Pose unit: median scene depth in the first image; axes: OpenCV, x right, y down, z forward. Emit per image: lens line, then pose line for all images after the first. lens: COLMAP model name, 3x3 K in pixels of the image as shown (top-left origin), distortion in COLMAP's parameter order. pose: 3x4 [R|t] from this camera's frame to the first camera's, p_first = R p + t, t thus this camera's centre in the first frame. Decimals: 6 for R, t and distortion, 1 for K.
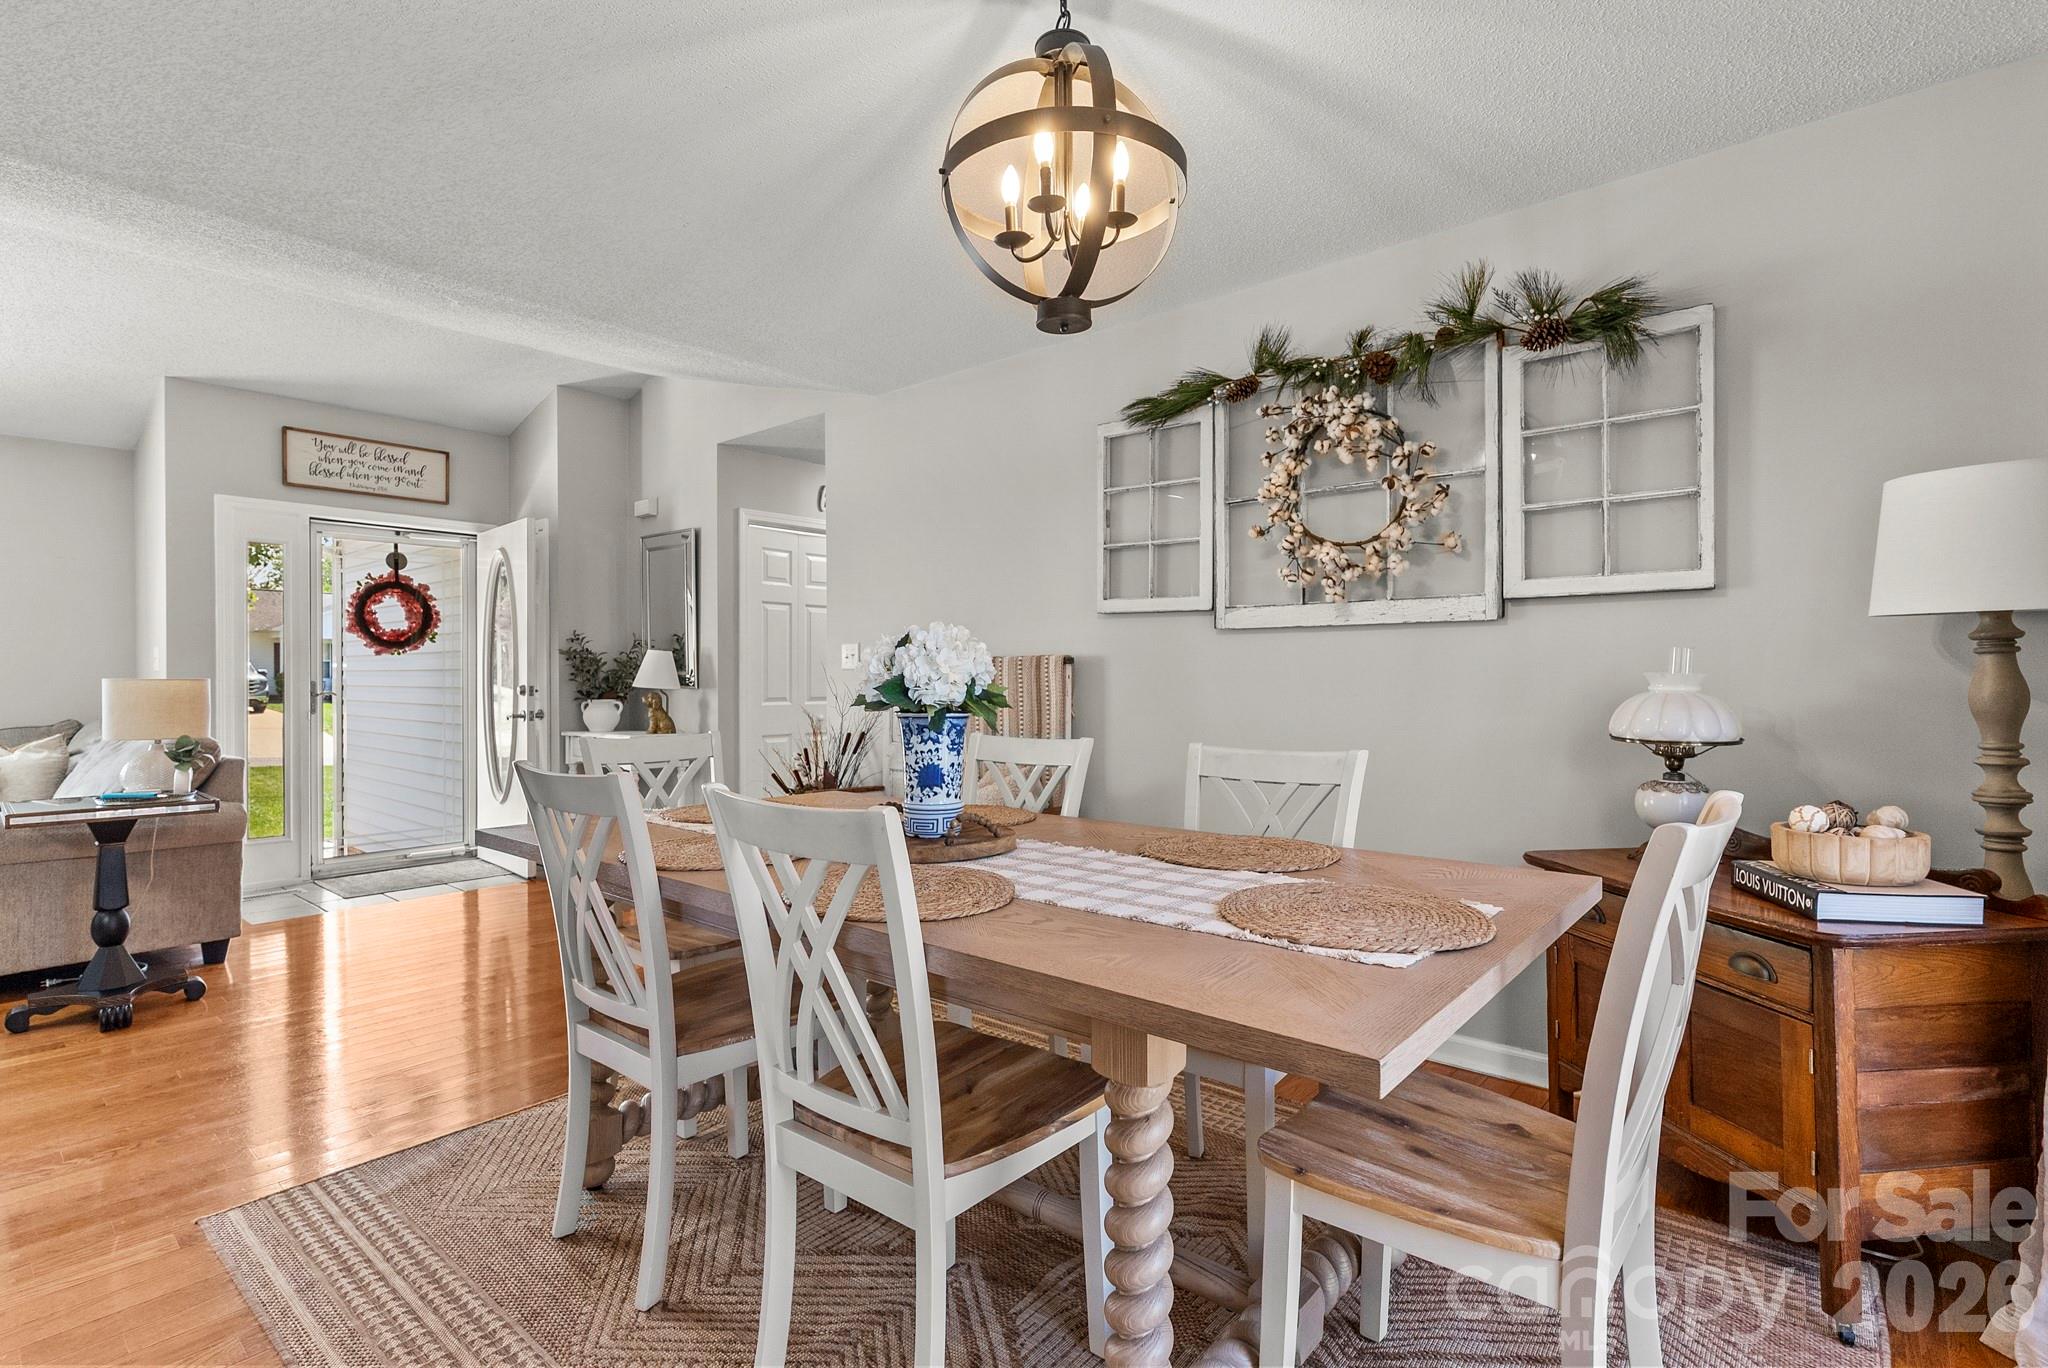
lens RADIAL K [[959.2, 0, 1024.0], [0, 959.2, 684.0], [0, 0, 1]] dist [0.000445, -0.000050]
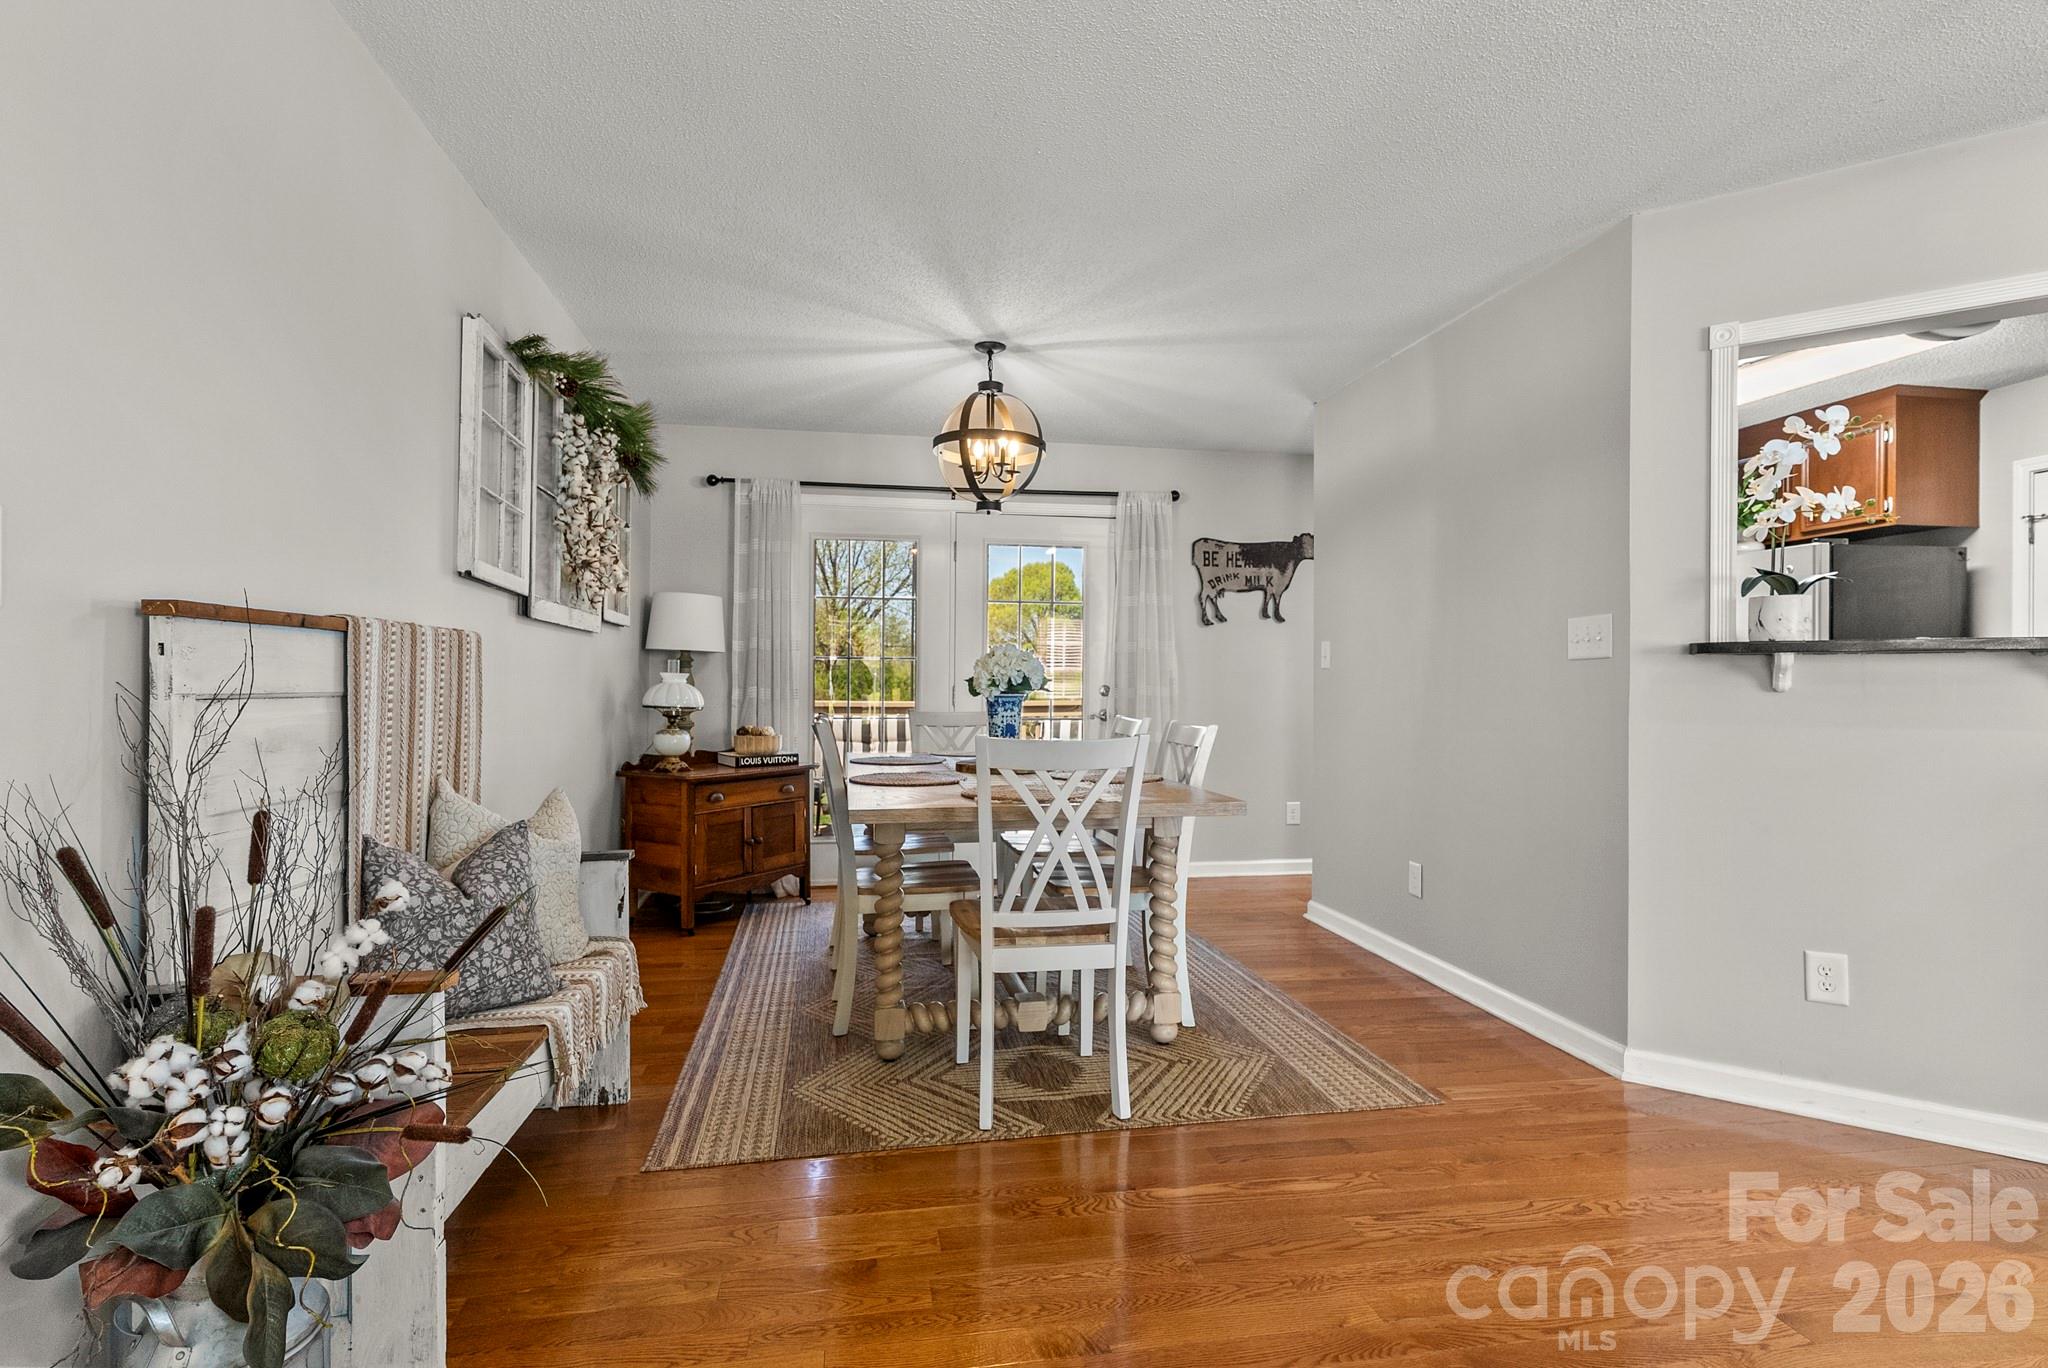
lens RADIAL K [[990.7, 0, 1022.6], [0, 990.7, 678.3], [0, 0, 1]] dist [0.000099, 0.000038]
pose [[-0.769743, 0.001517, 0.638352, -1.029422], [-0.001787, 0.999988, -0.004531, 0.006442], [-0.638351, -0.004628, -0.769731, 1.900741]]
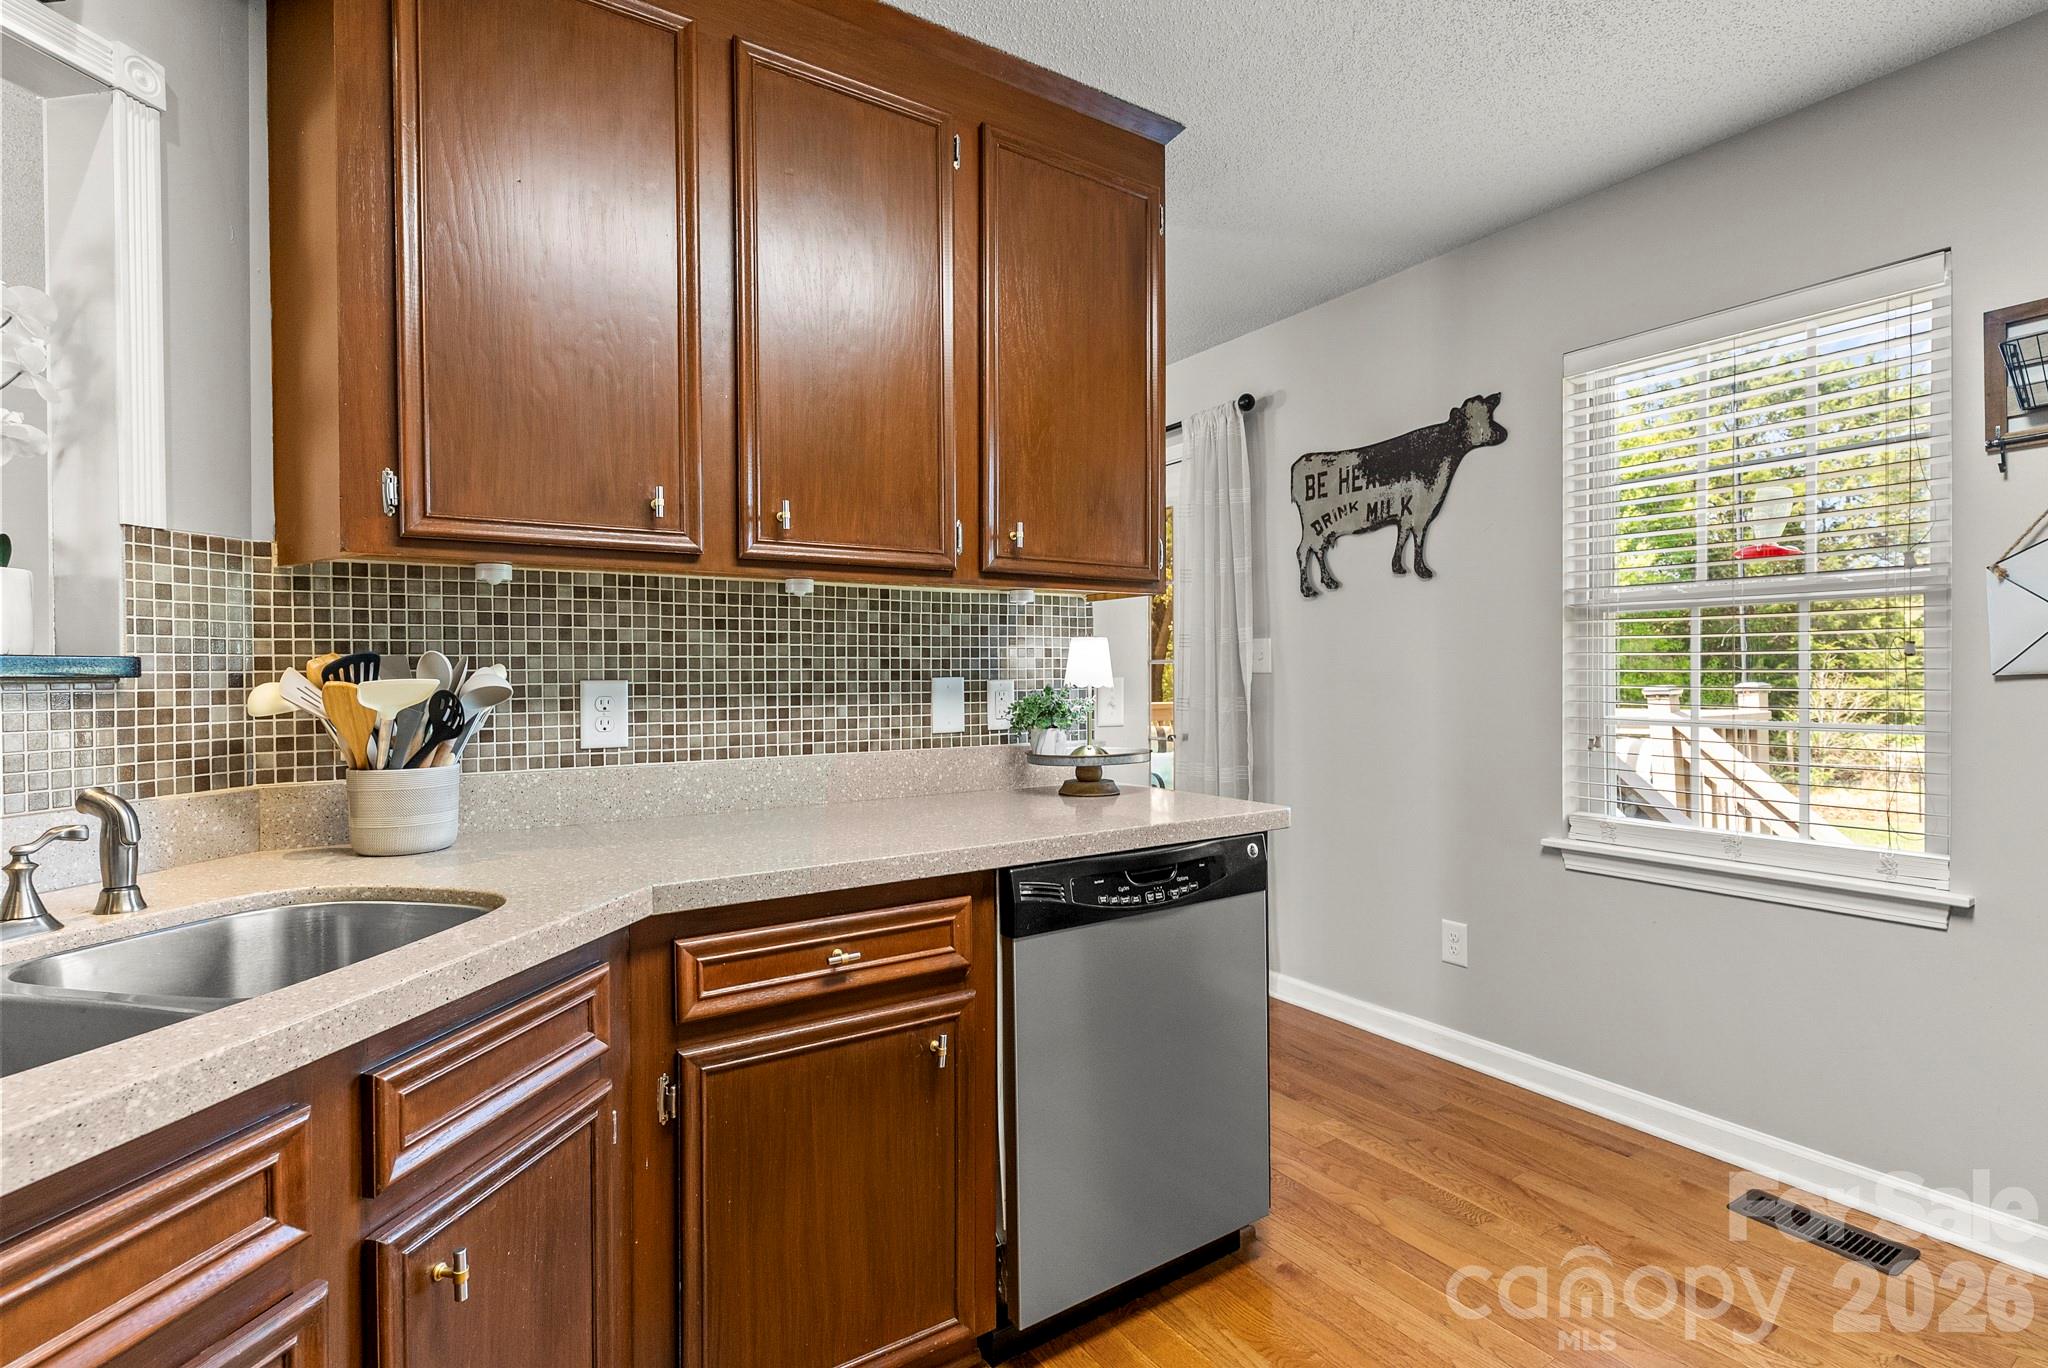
lens RADIAL K [[979.7, 0, 1024.0], [0, 979.7, 684.0], [0, 0, 1]] dist [0.000960, -0.000375]
pose [[0.289250, -0.009633, 0.957205, -1.332858], [0.010066, 0.999925, 0.007021, -0.018802], [-0.957201, 0.007605, 0.289325, -0.152586]]
